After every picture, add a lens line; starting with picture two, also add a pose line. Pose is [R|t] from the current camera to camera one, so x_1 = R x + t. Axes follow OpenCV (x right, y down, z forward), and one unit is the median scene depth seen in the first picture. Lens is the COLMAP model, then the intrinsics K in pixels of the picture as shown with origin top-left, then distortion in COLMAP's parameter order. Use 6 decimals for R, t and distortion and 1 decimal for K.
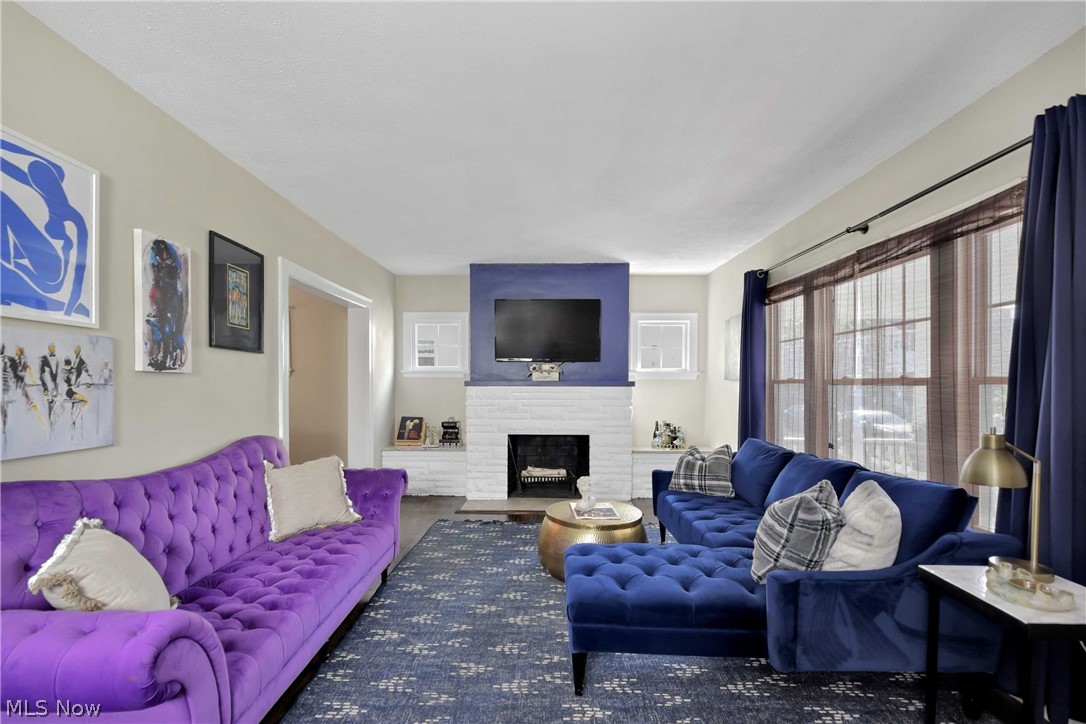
lens RADIAL K [[494.6, 0, 508.8], [0, 494.6, 386.6], [0, 0, 1]] dist [0.007859, -0.002460]
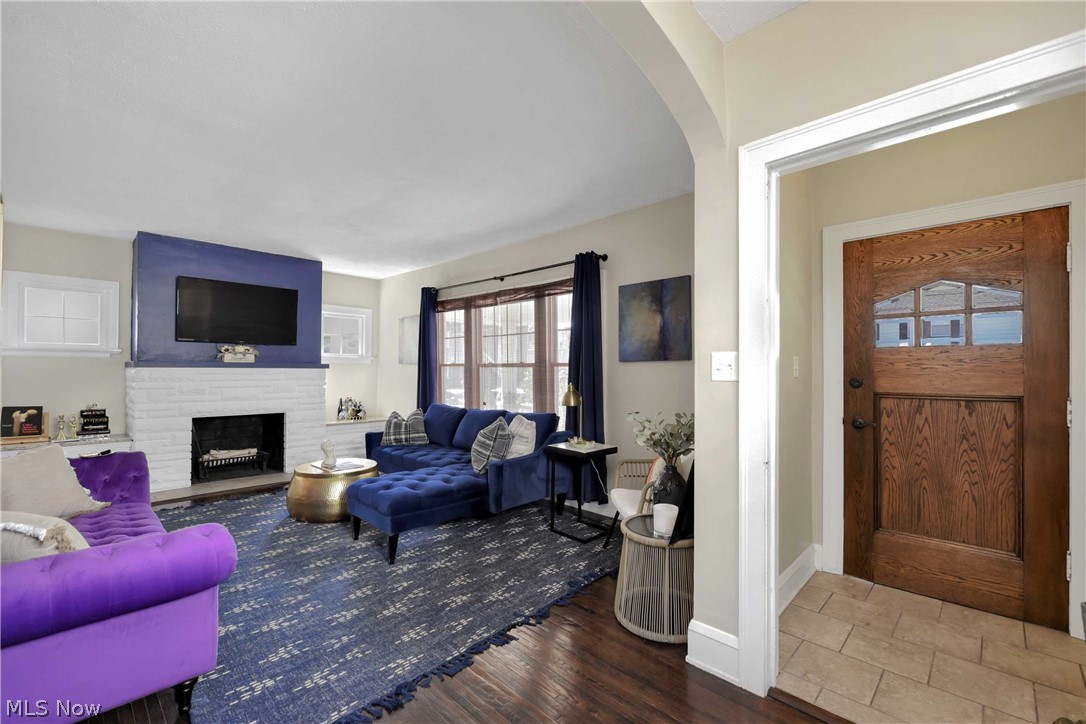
lens RADIAL K [[503.5, 0, 551.9], [0, 503.5, 364.2], [0, 0, 1]] dist [0.001662, -0.000053]
pose [[0.647009, 0.012435, 0.762381, -0.329691], [0.000253, 0.999863, -0.016523, 0.010056], [-0.762483, 0.010884, 0.646917, -0.181142]]
